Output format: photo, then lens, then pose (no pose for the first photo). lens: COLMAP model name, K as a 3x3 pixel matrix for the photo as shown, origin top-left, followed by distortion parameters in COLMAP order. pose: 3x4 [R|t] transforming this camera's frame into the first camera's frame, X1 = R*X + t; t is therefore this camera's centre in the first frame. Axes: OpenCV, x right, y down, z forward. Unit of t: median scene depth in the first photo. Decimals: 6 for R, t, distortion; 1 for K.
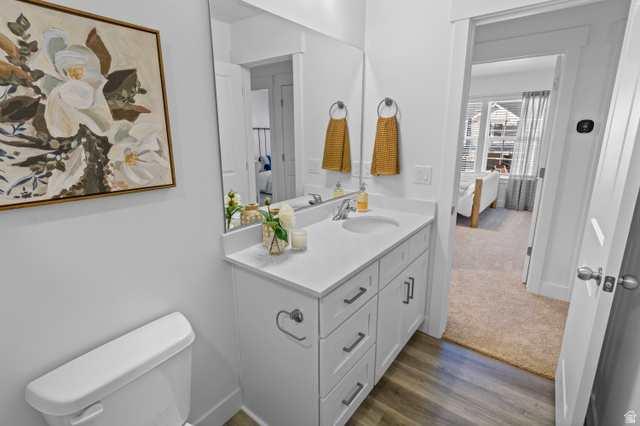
lens RADIAL K [[309.6, 0, 321.9], [0, 309.6, 203.1], [0, 0, 1]] dist [0.009961, 0.001059]
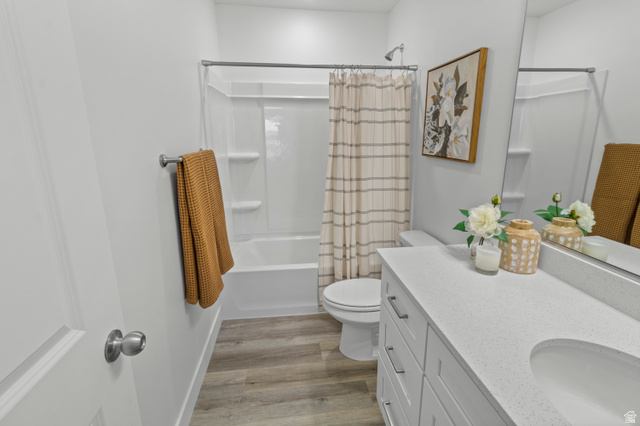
lens RADIAL K [[305.3, 0, 321.3], [0, 305.3, 204.4], [0, 0, 1]] dist [-0.001959, -0.000188]
pose [[-0.710122, 0.162262, -0.685126, 1.126604], [-0.153908, 0.913774, 0.375938, -0.357003], [0.687051, 0.372409, -0.623918, 1.799072]]
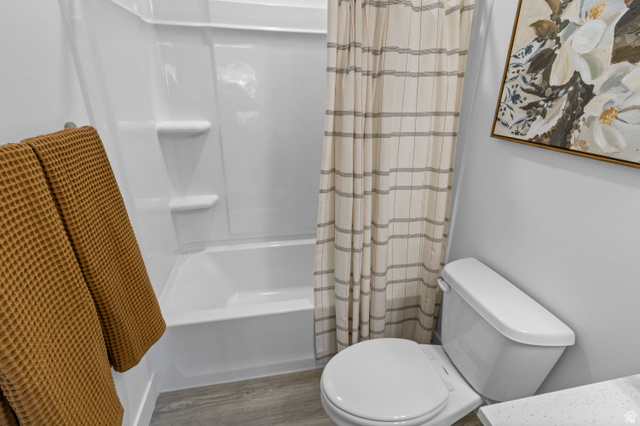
lens RADIAL K [[309.6, 0, 321.9], [0, 309.6, 203.1], [0, 0, 1]] dist [0.009961, 0.001059]
pose [[-0.647616, 0.259383, -0.716459, 0.505440], [-0.184260, 0.859059, 0.477563, -0.214553], [0.739352, 0.441292, -0.508547, 1.062690]]
